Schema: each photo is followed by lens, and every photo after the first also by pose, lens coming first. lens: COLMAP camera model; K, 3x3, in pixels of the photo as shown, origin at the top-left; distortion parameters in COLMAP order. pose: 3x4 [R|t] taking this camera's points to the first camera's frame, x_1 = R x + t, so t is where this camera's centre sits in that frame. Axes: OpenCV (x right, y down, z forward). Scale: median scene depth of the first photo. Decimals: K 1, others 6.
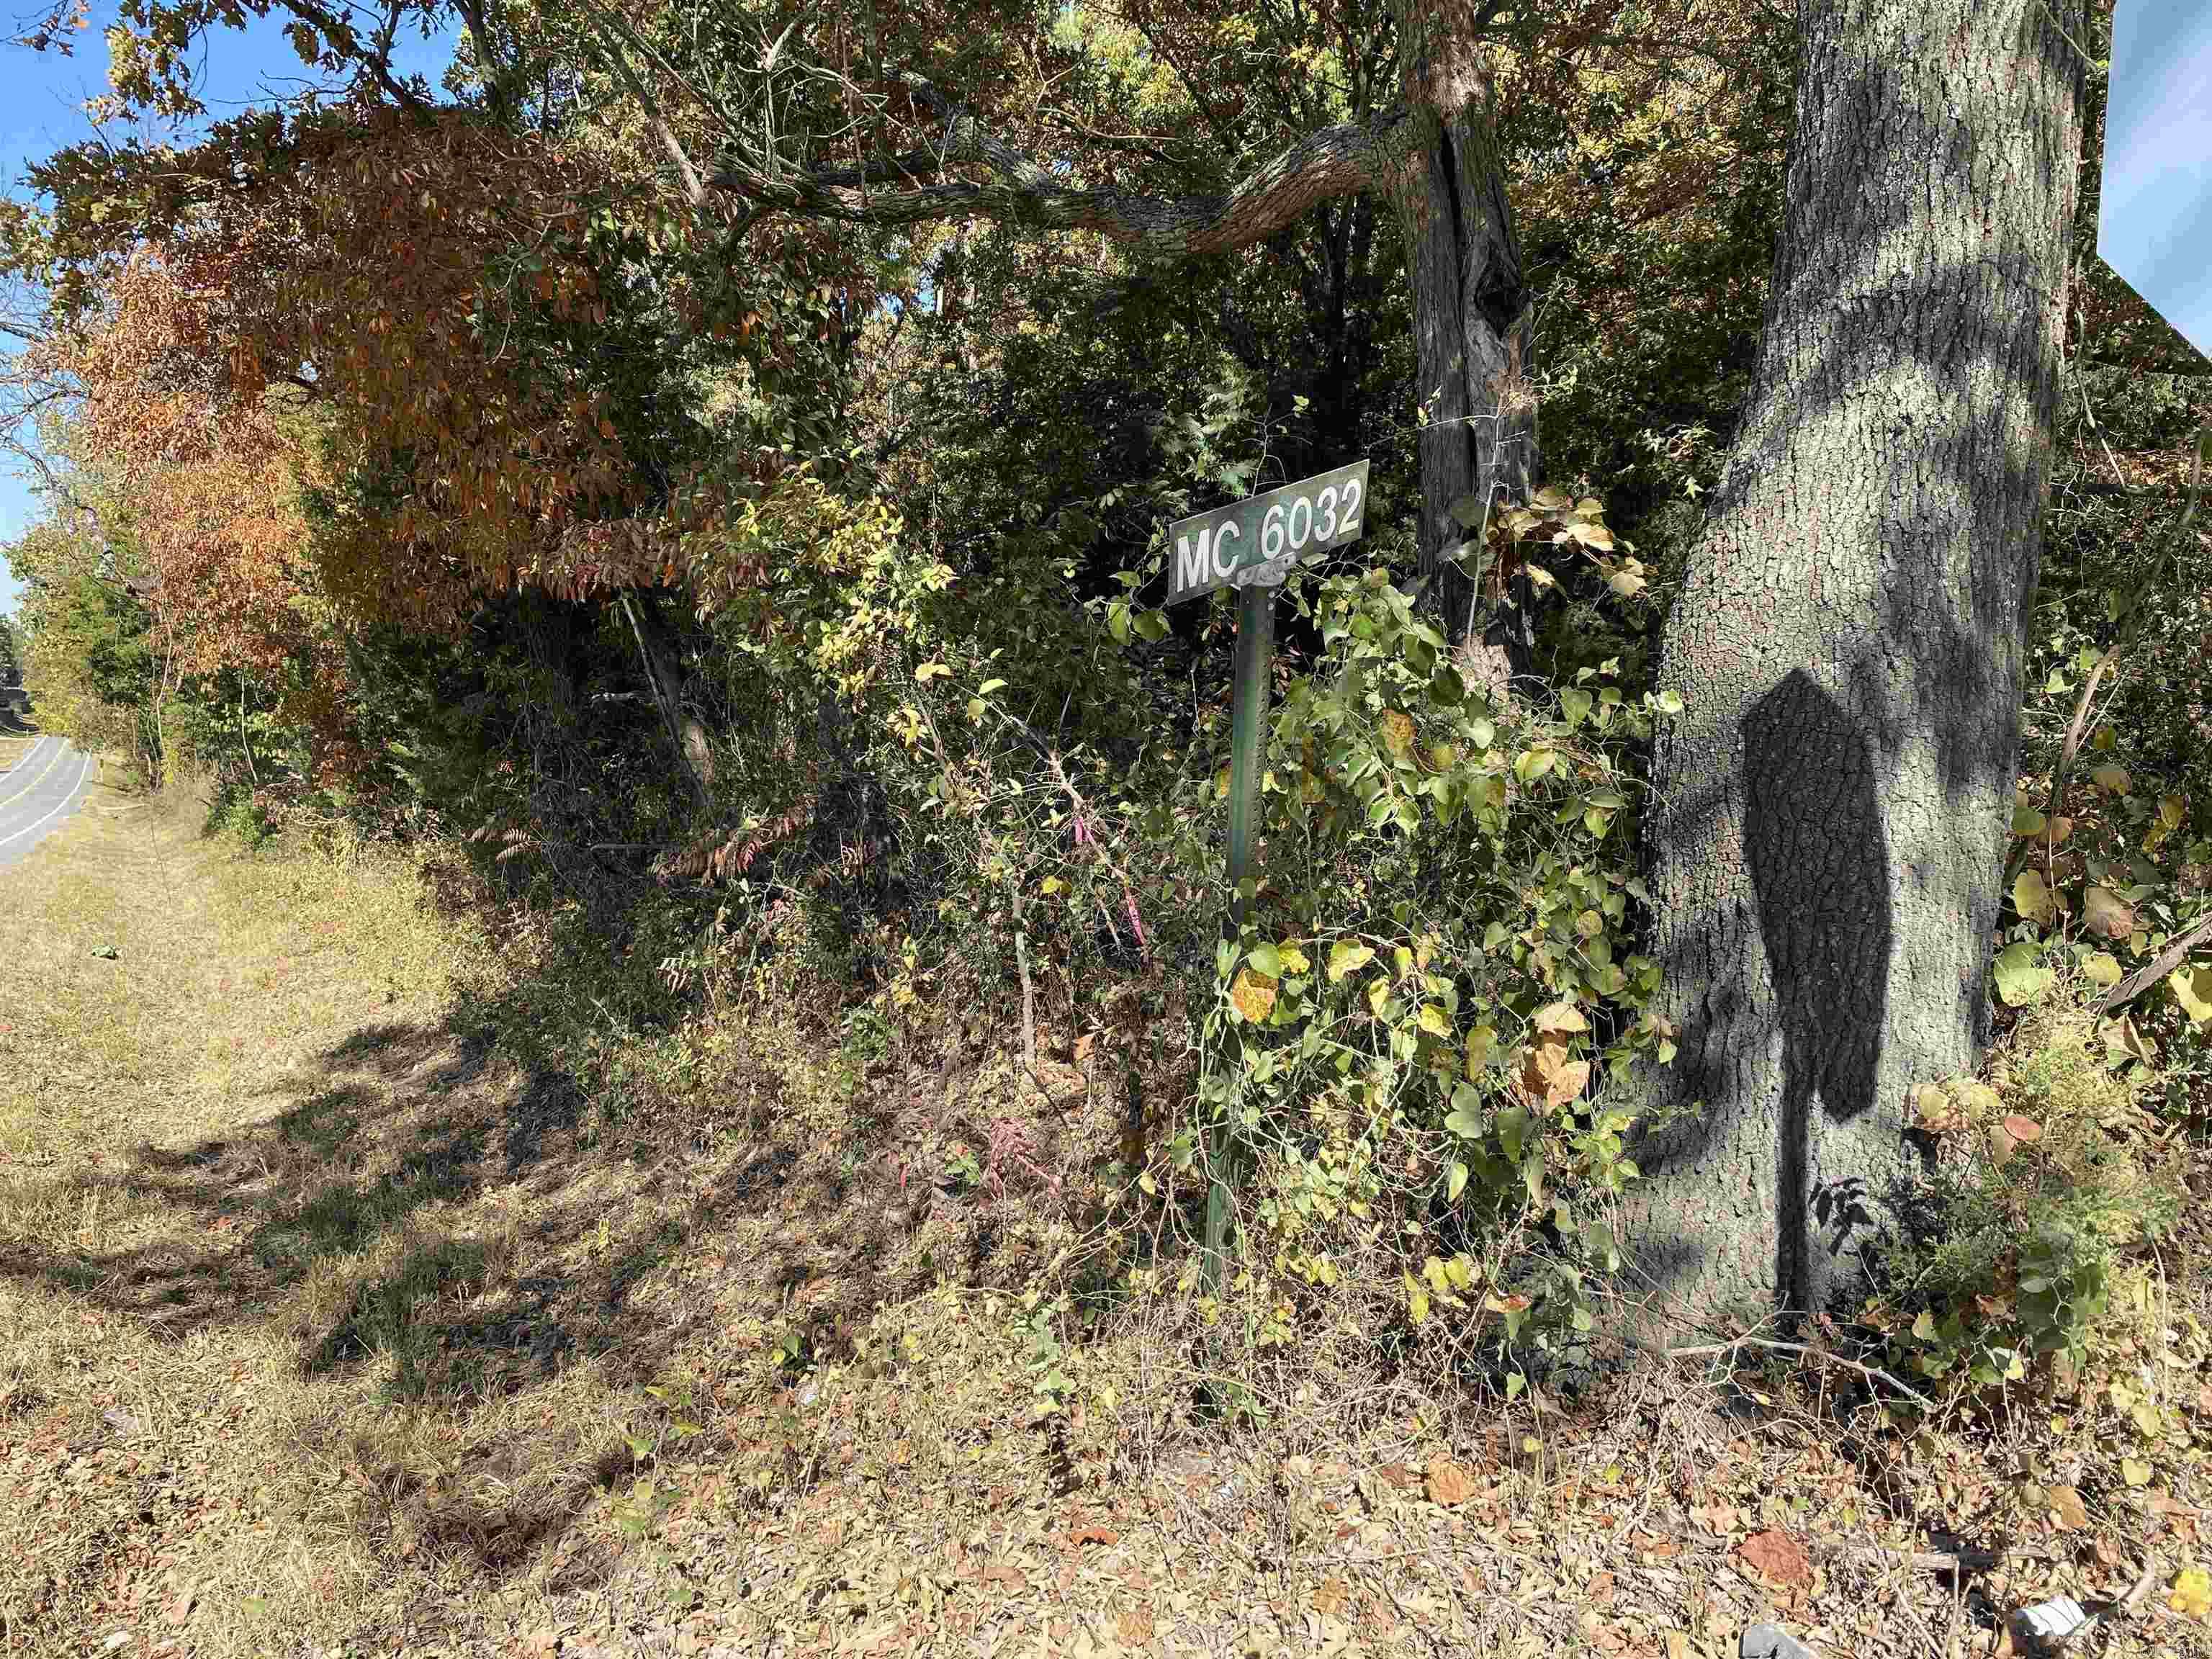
lens RADIAL K [[1686.4, 0, 1106.4], [0, 1686.4, 793.5], [0, 0, 1]] dist [0.033354, -0.039162]
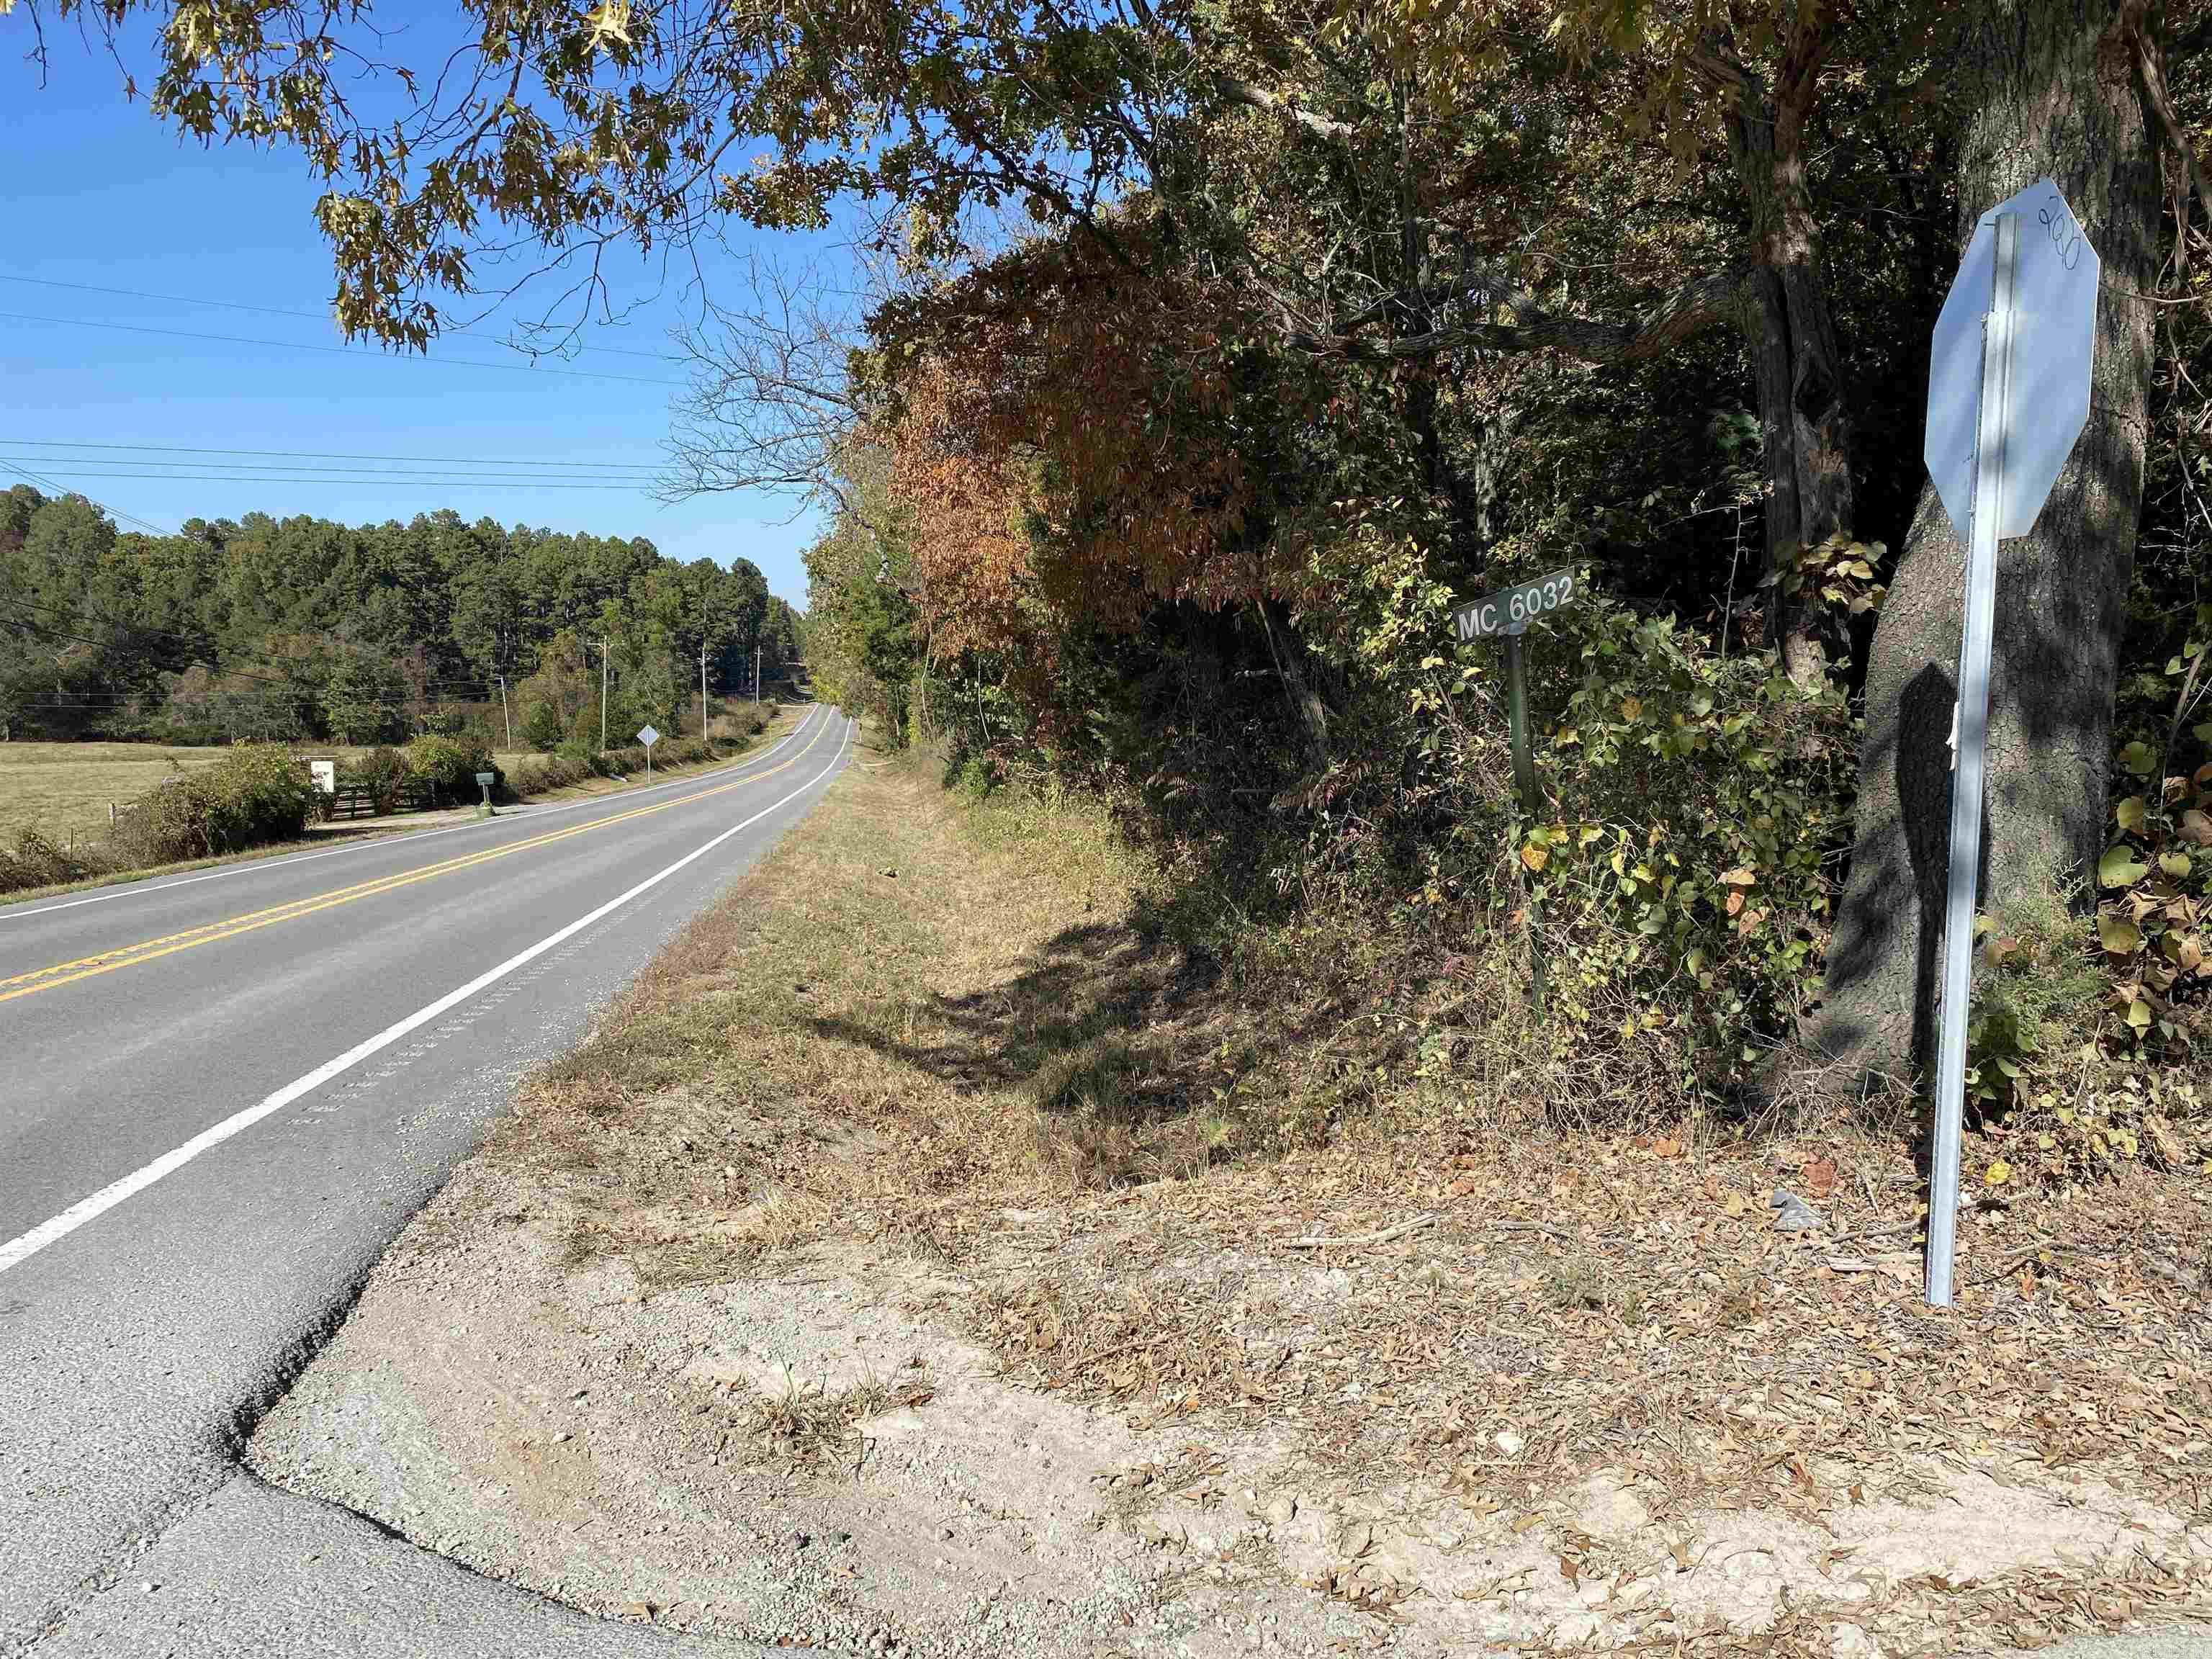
lens RADIAL K [[1672.7, 0, 1099.7], [0, 1672.7, 800.9], [0, 0, 1]] dist [0.113792, -0.203571]
pose [[0.924485, 0.013811, -0.380969, 0.111062], [-0.003318, 0.999597, 0.028186, 0.004180], [0.381205, -0.024793, 0.924158, -0.275018]]
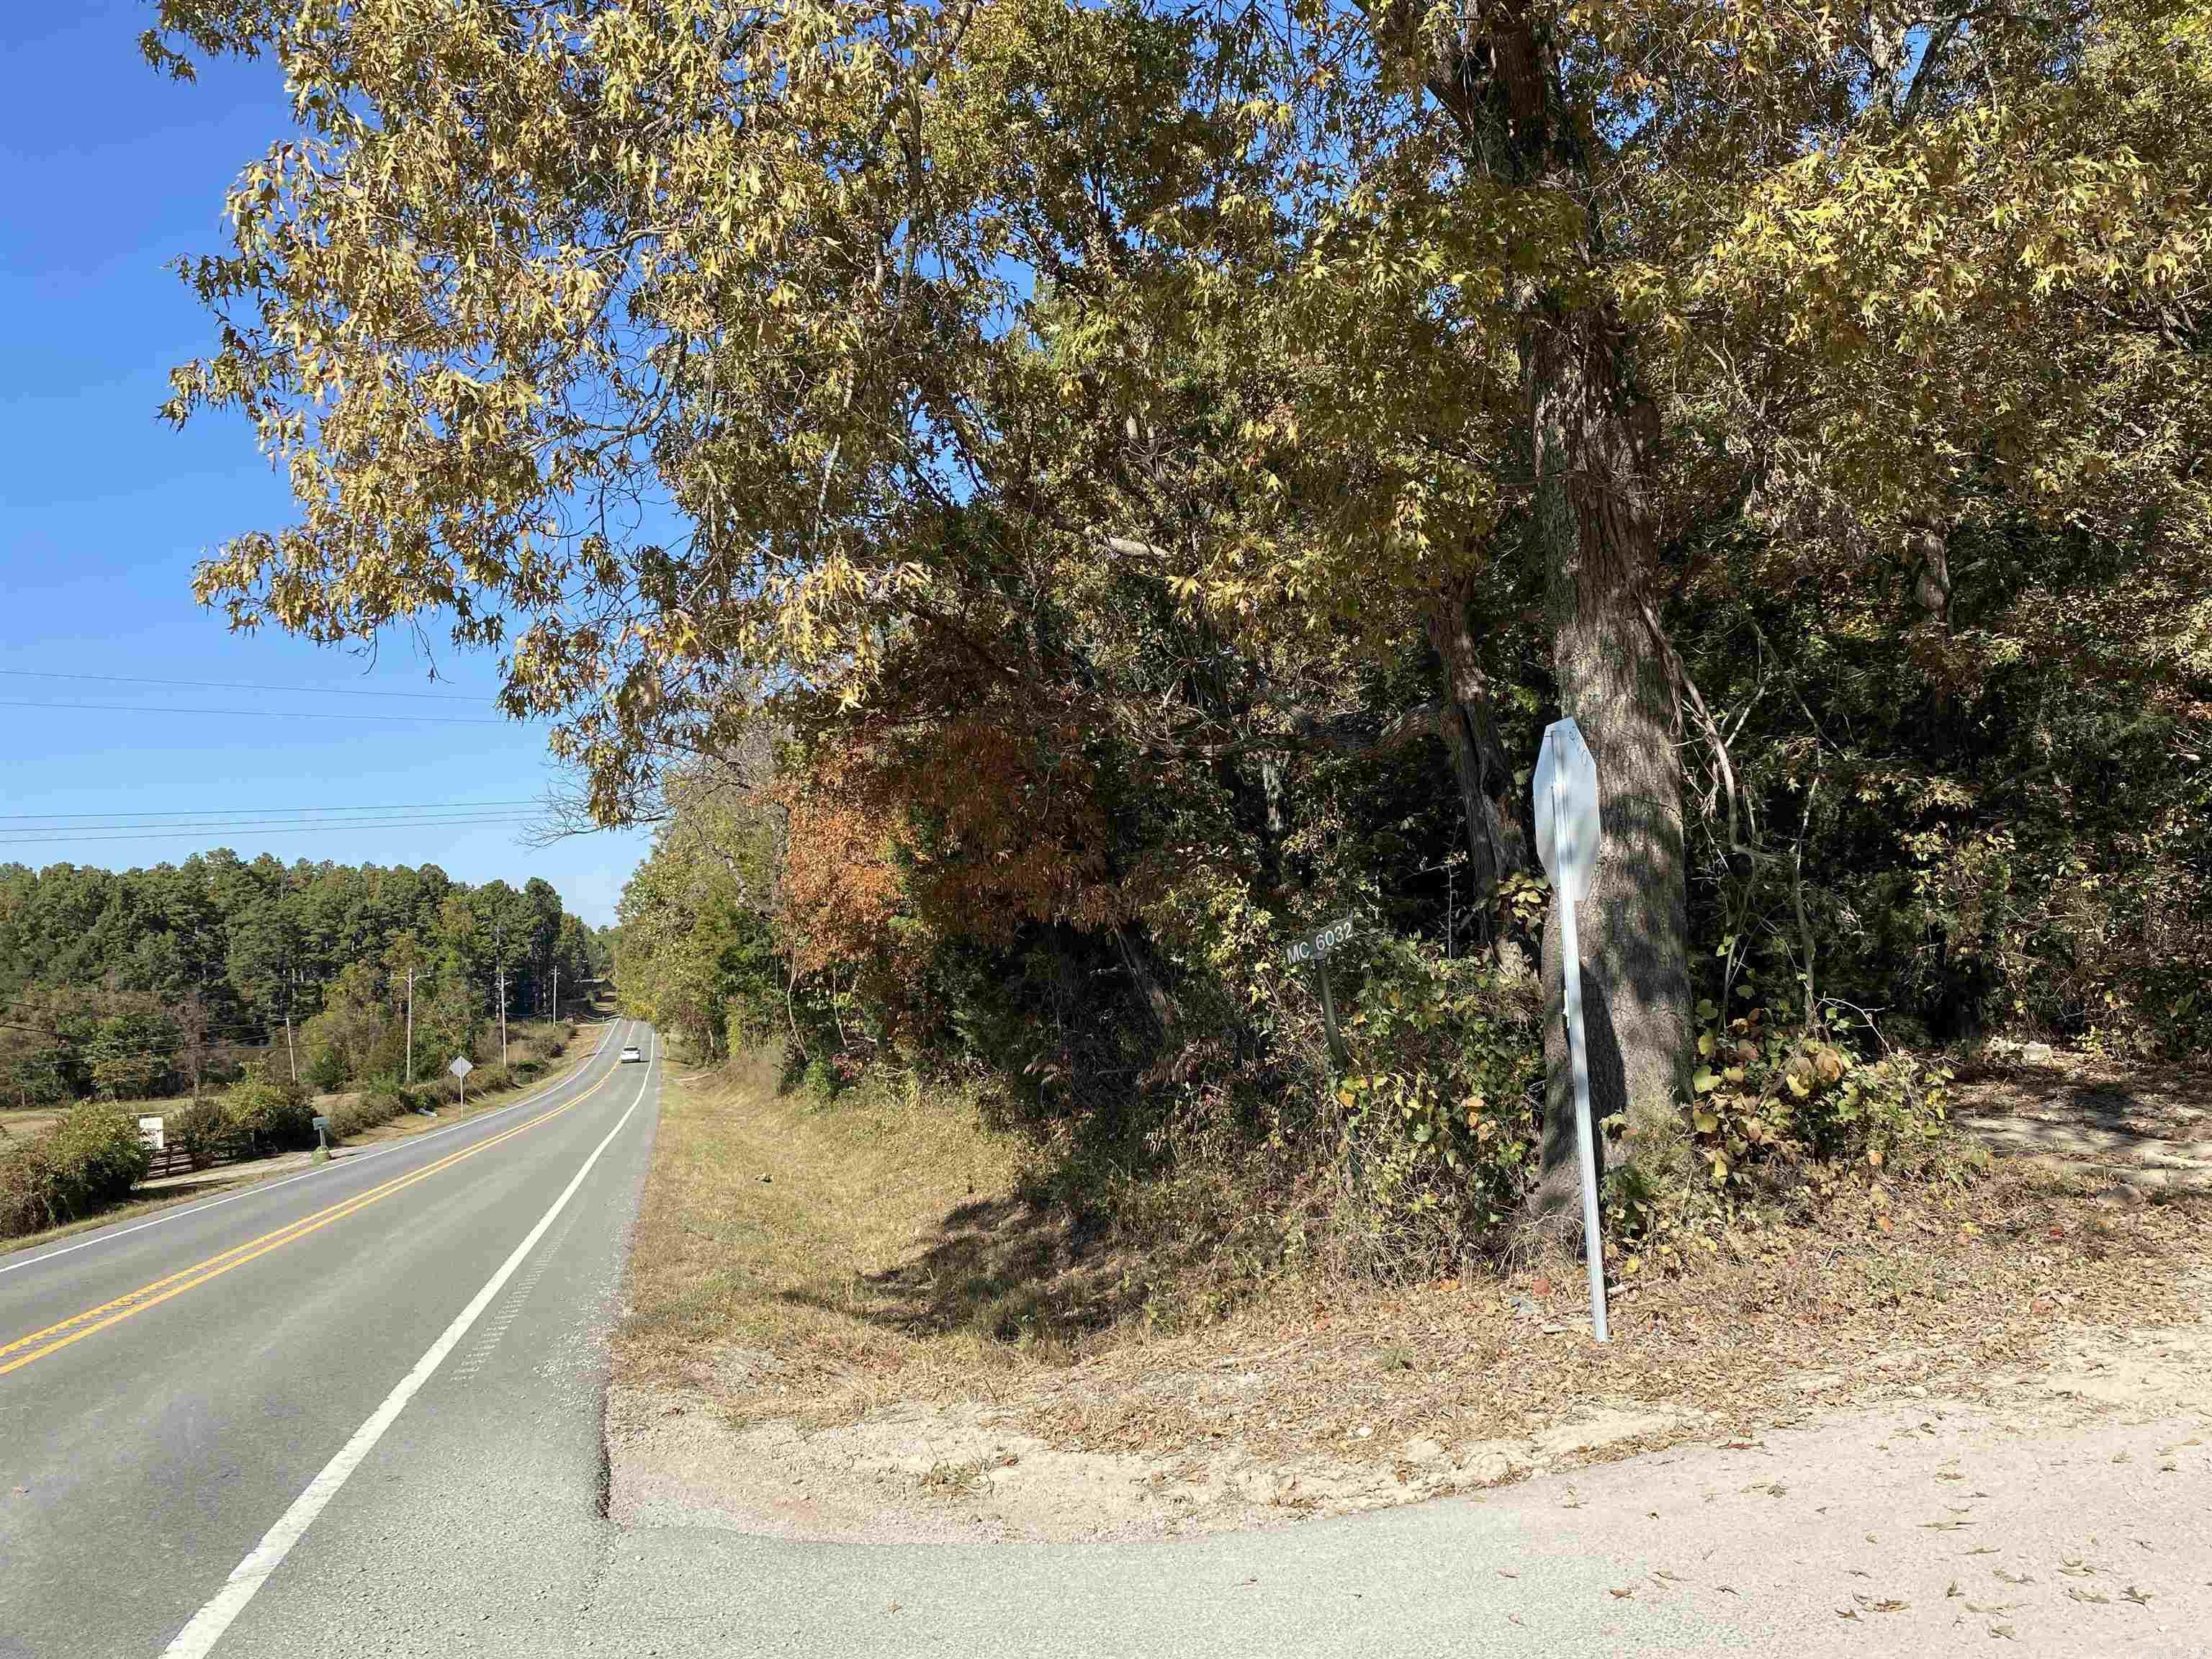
lens RADIAL K [[1672.7, 0, 1099.7], [0, 1672.7, 800.9], [0, 0, 1]] dist [0.113792, -0.203571]
pose [[0.958774, -0.103252, -0.264747, 0.156690], [0.068105, 0.987993, -0.138679, -0.002101], [0.275887, 0.114931, 0.954294, -0.597033]]
